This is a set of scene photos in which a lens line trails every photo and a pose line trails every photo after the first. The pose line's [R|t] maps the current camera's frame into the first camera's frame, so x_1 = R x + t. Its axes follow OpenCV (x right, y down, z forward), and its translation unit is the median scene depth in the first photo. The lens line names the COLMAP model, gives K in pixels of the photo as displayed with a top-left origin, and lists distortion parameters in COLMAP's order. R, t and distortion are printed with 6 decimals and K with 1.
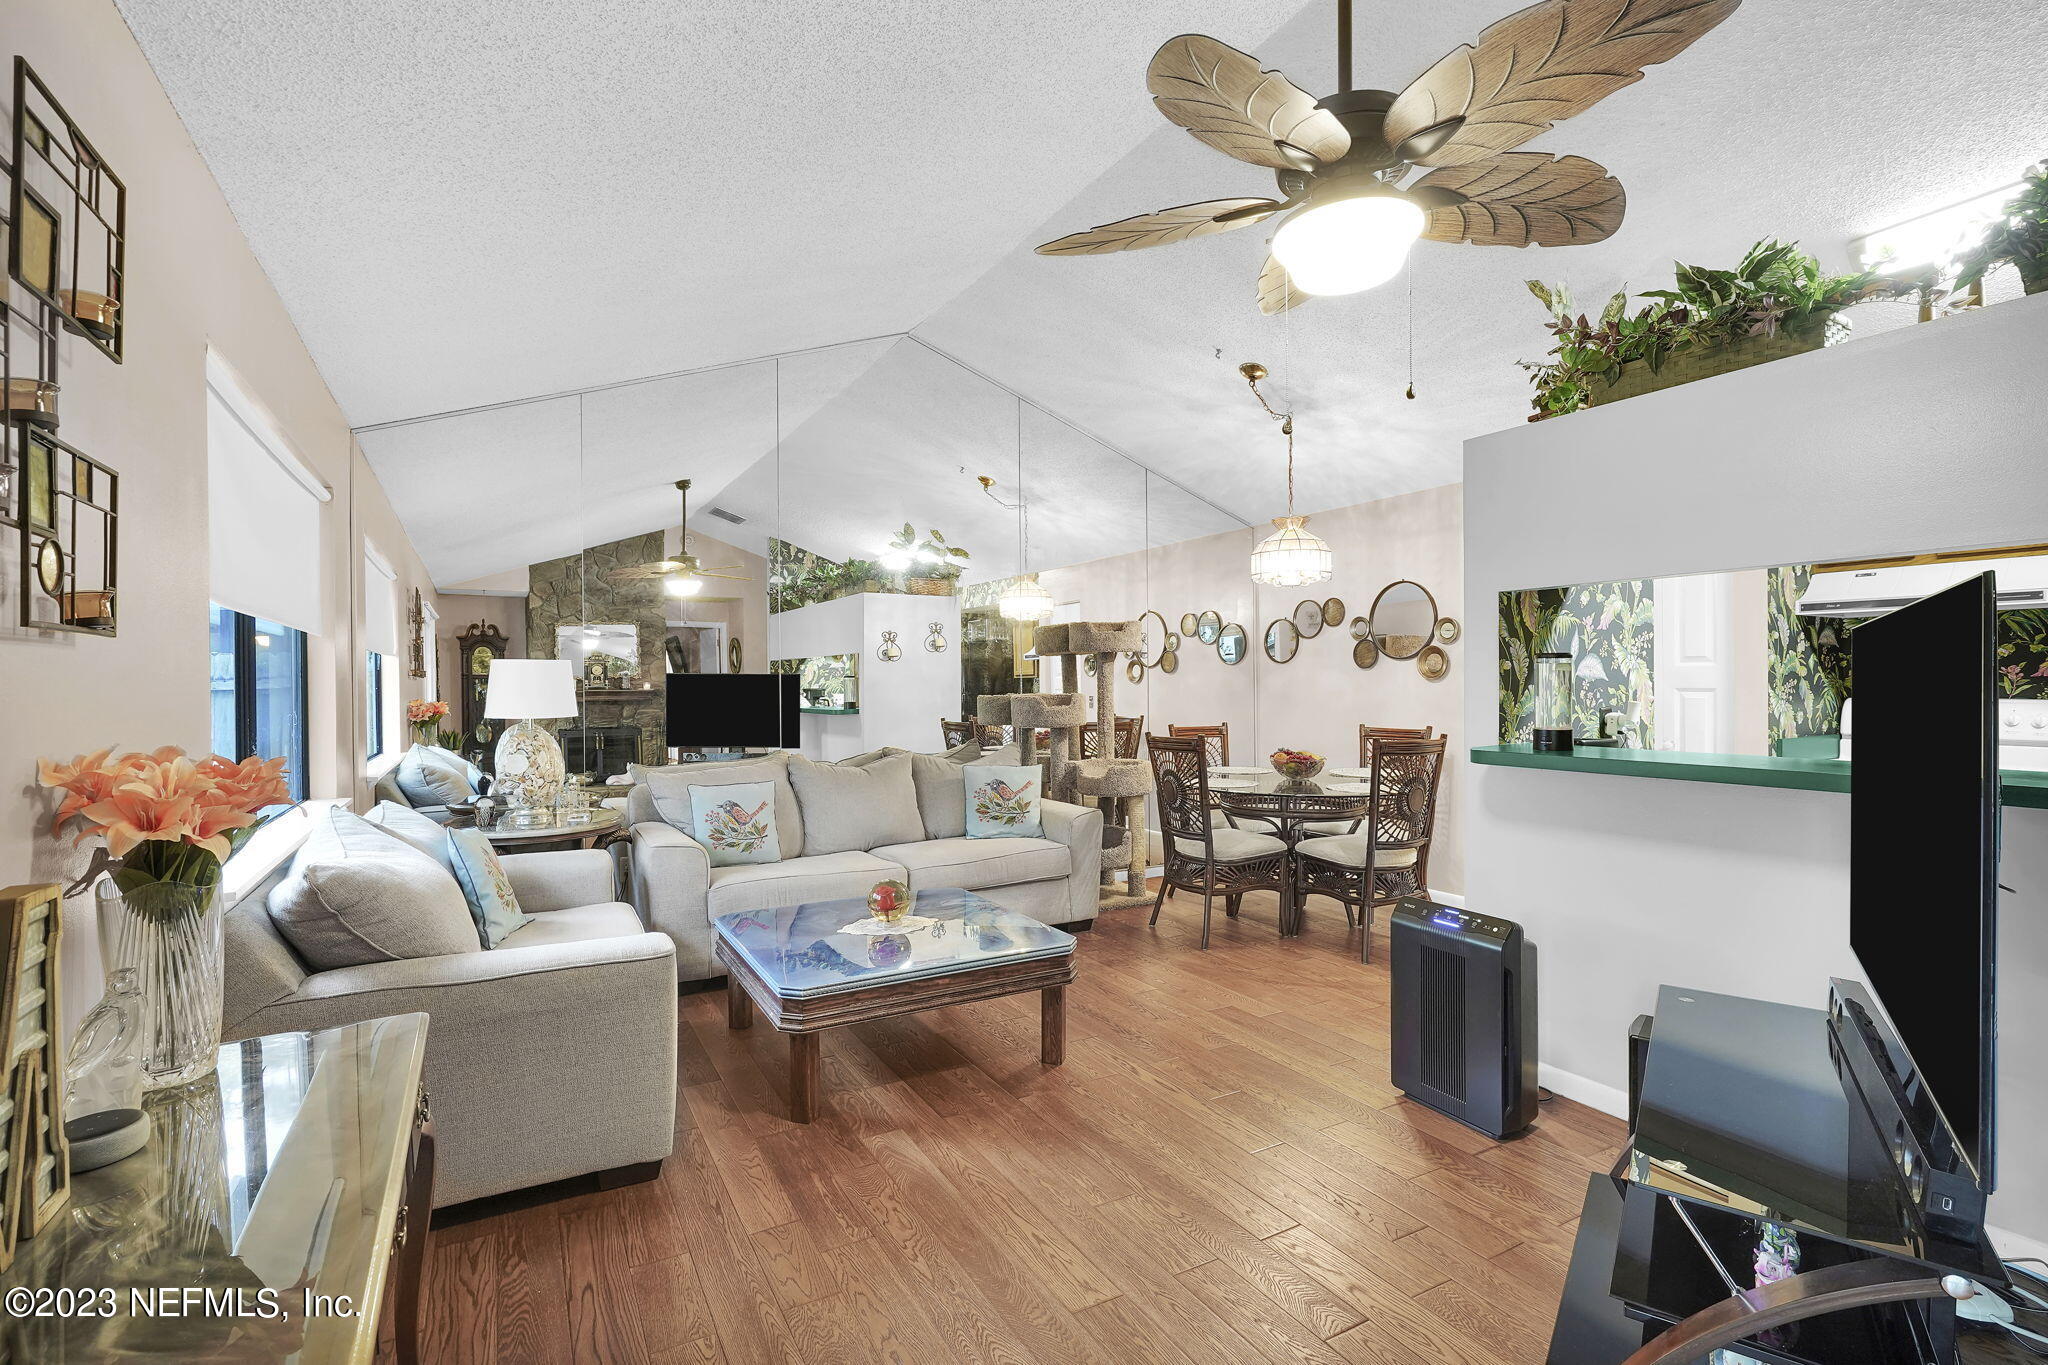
lens RADIAL K [[944.9, 0, 1033.5], [0, 944.9, 684.4], [0, 0, 1]] dist [0.000784, 0.002350]
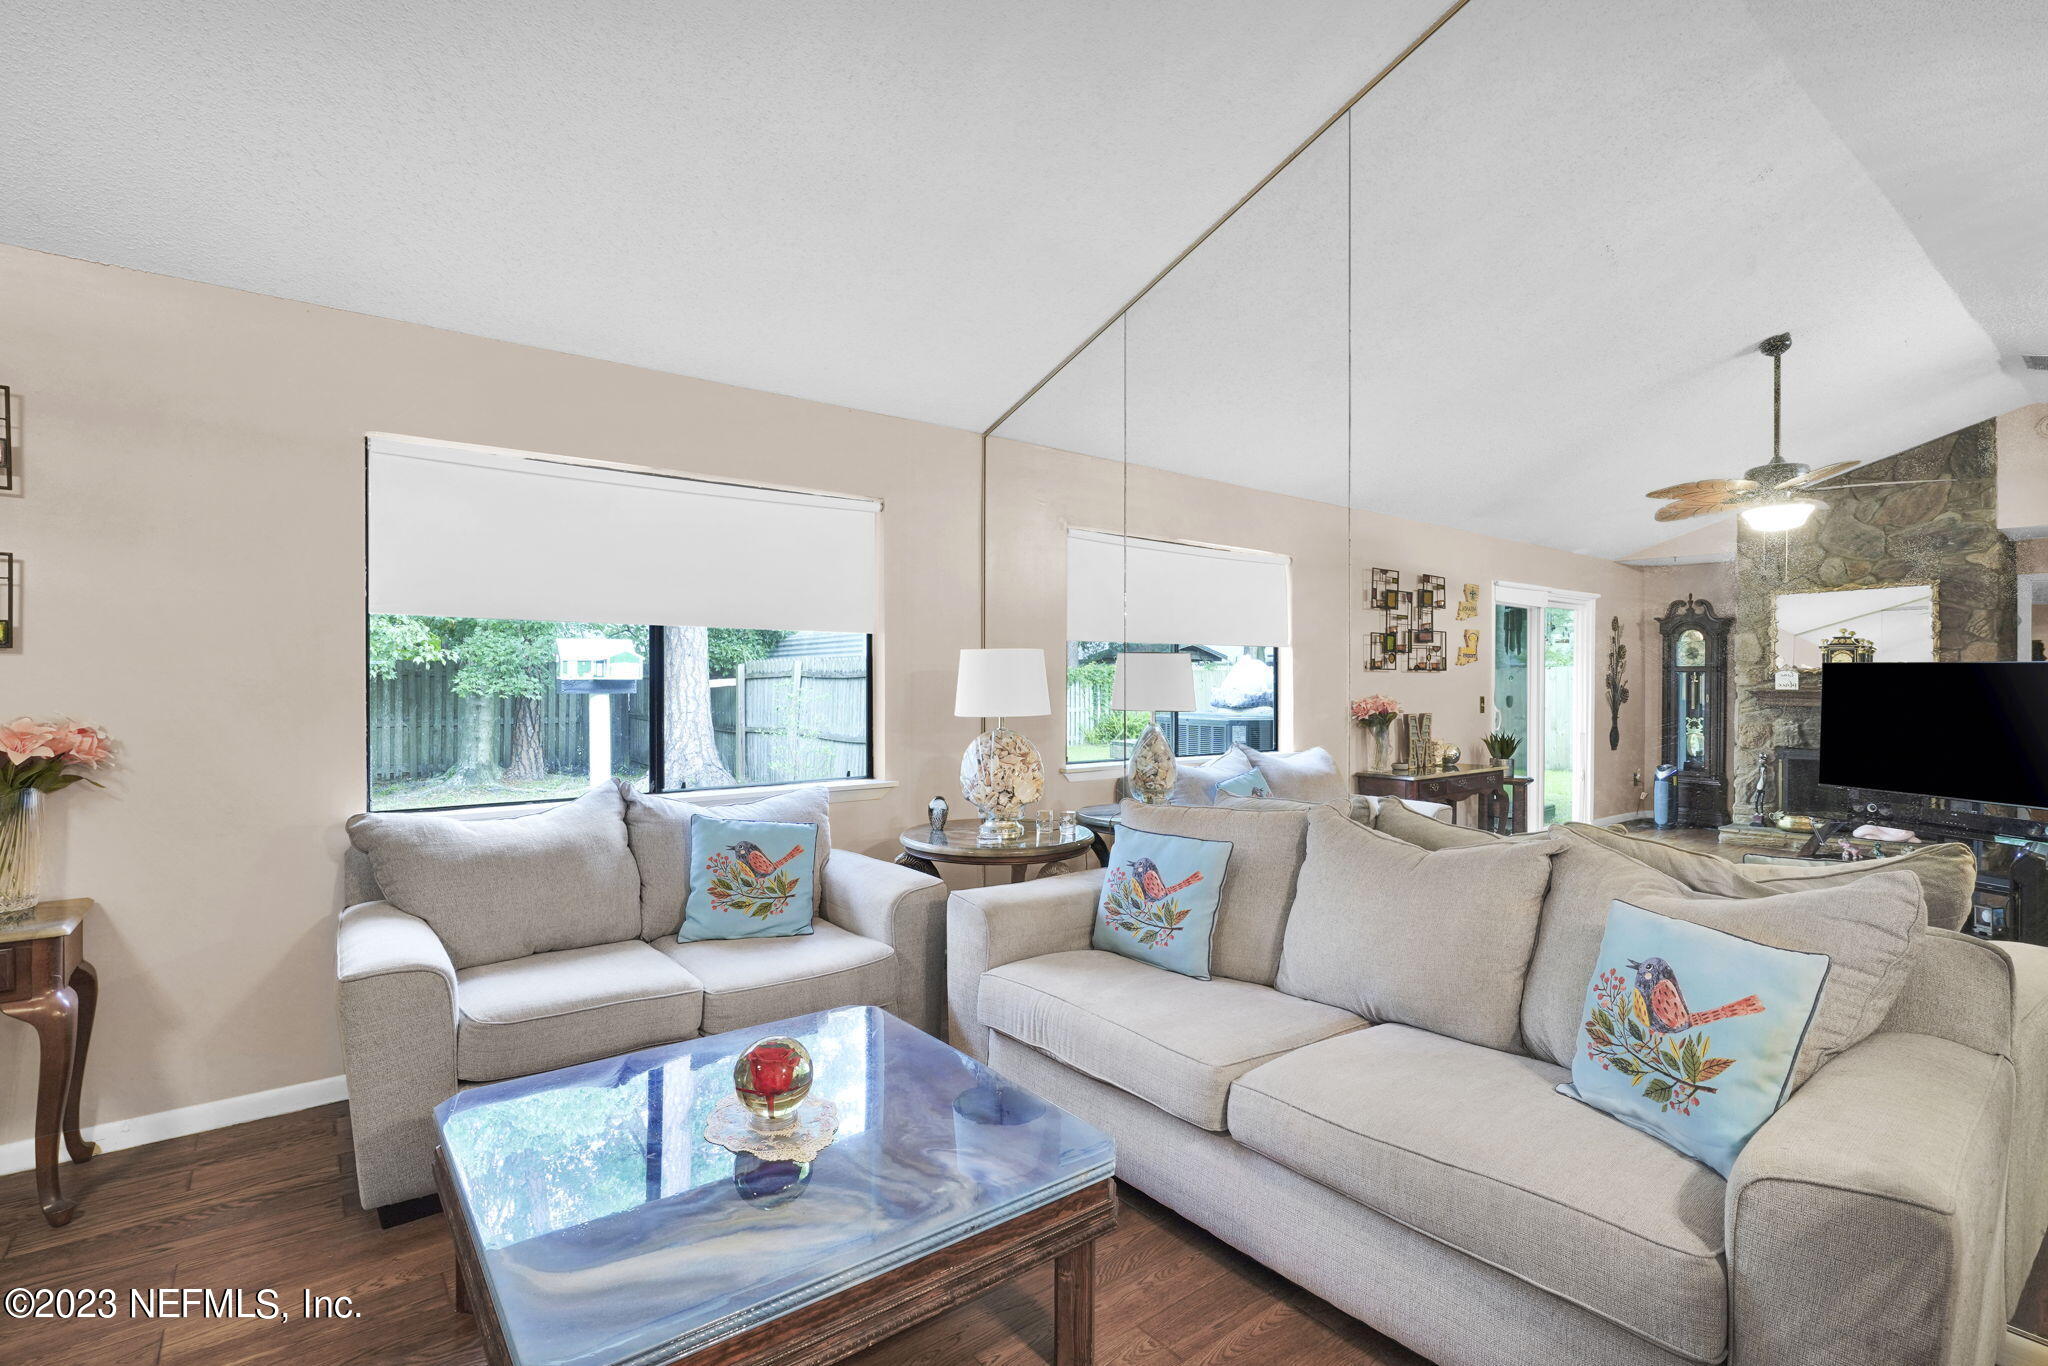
lens RADIAL K [[944.9, 0, 1011.5], [0, 944.9, 679.9], [0, 0, 1]] dist [0.000784, 0.002350]
pose [[0.142220, 0.007347, -0.989808, 0.332243], [-0.003987, 0.999969, 0.006849, -0.003405], [0.989827, 0.002972, 0.142245, 0.889650]]
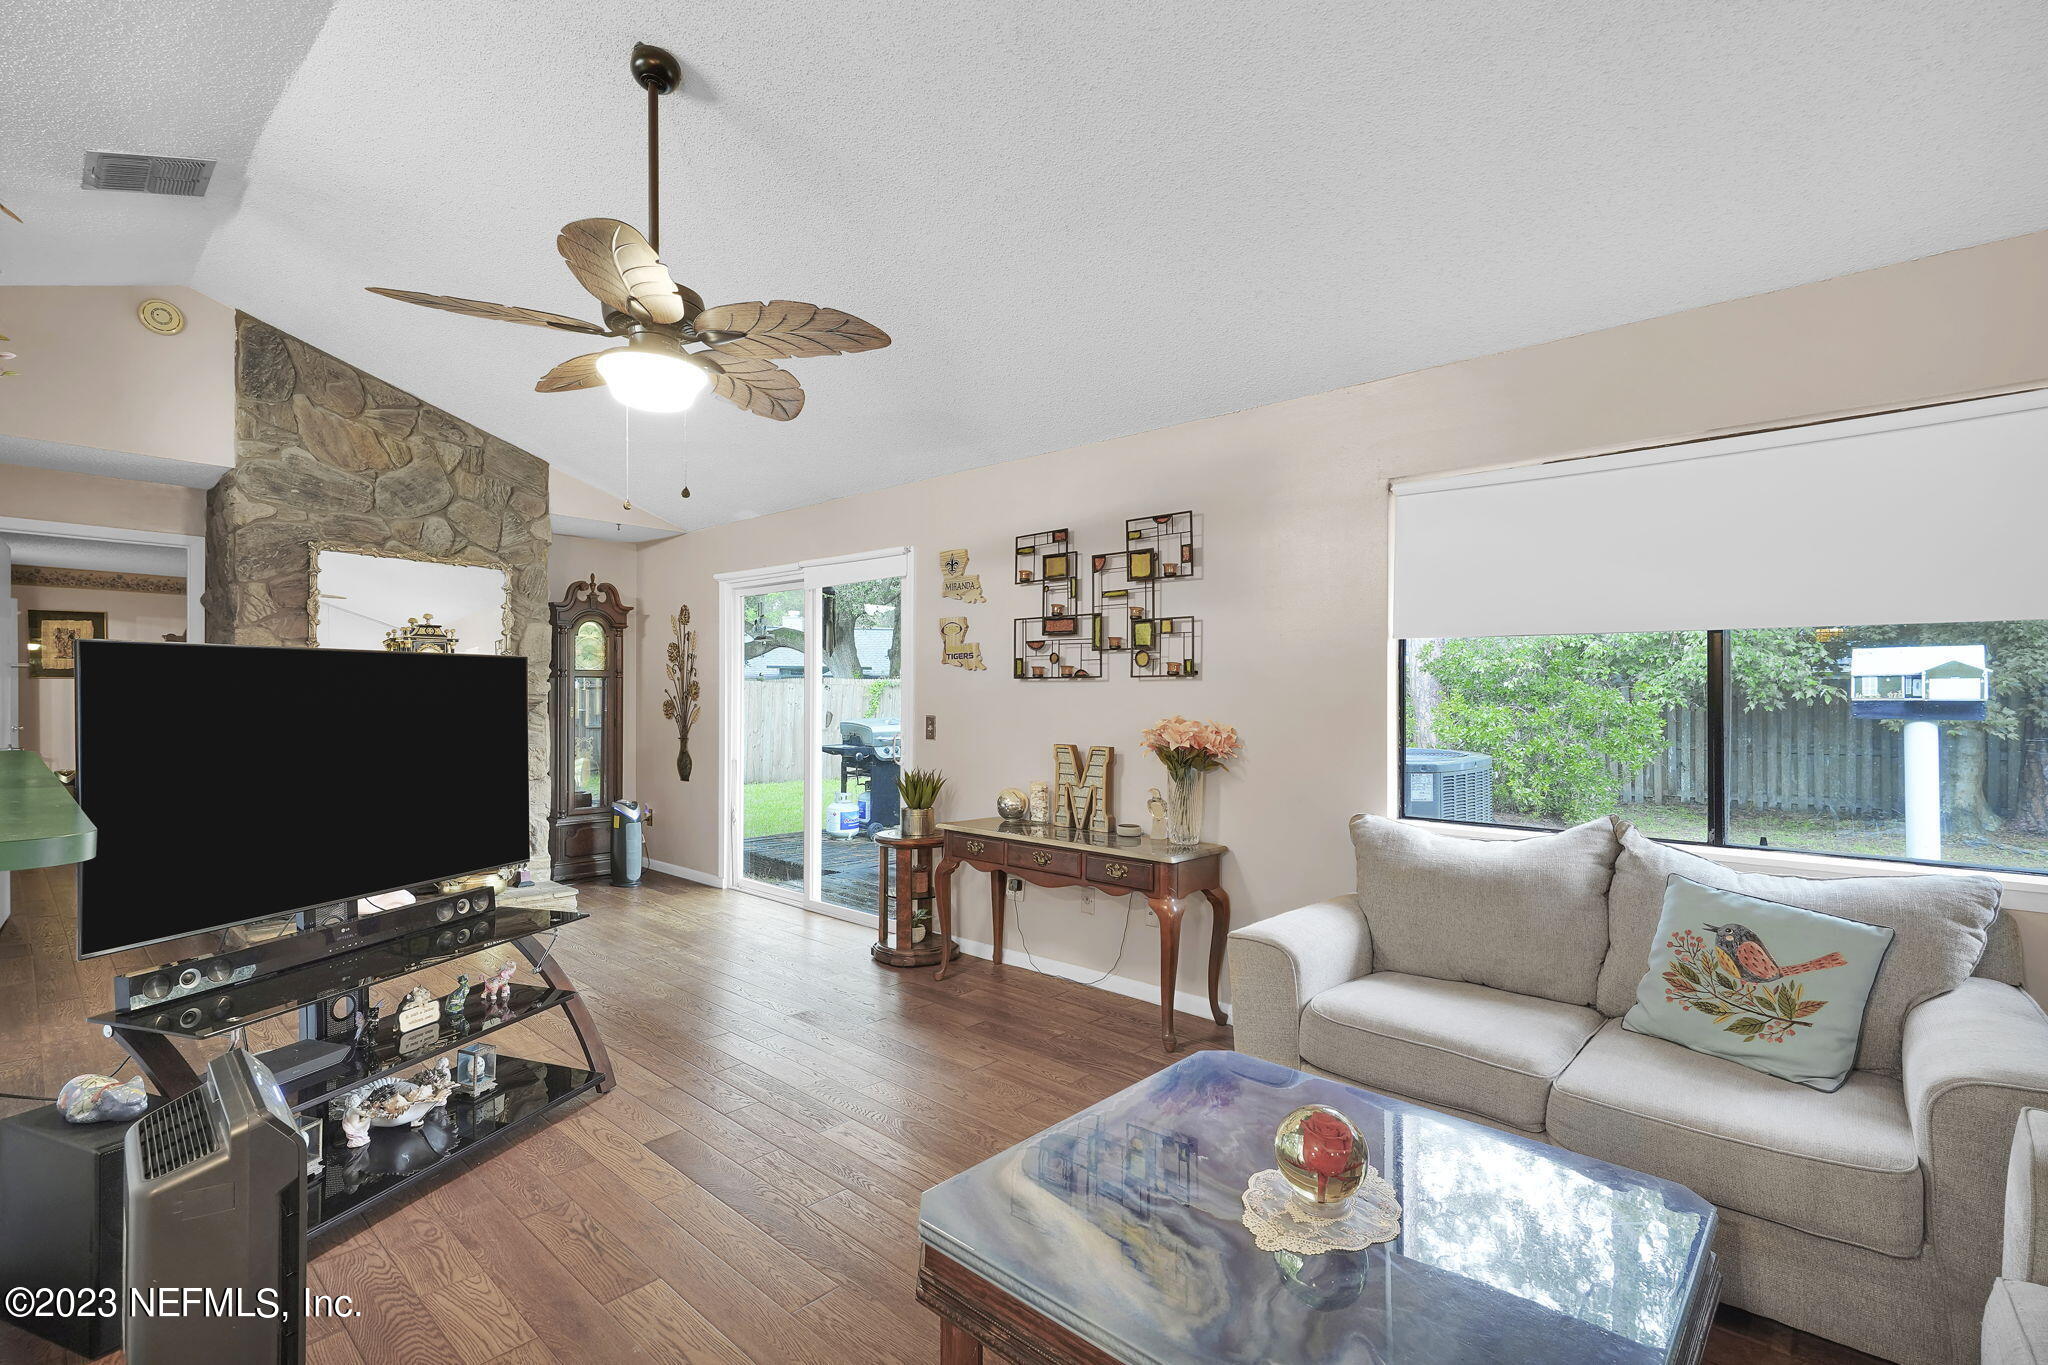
lens RADIAL K [[944.9, 0, 1017.8], [0, 944.9, 676.9], [0, 0, 1]] dist [0.000784, 0.002350]
pose [[-0.947559, -0.004946, -0.319542, 0.113797], [0.000047, 0.999878, -0.015615, -0.001983], [0.319581, -0.014811, -0.947443, 1.179775]]
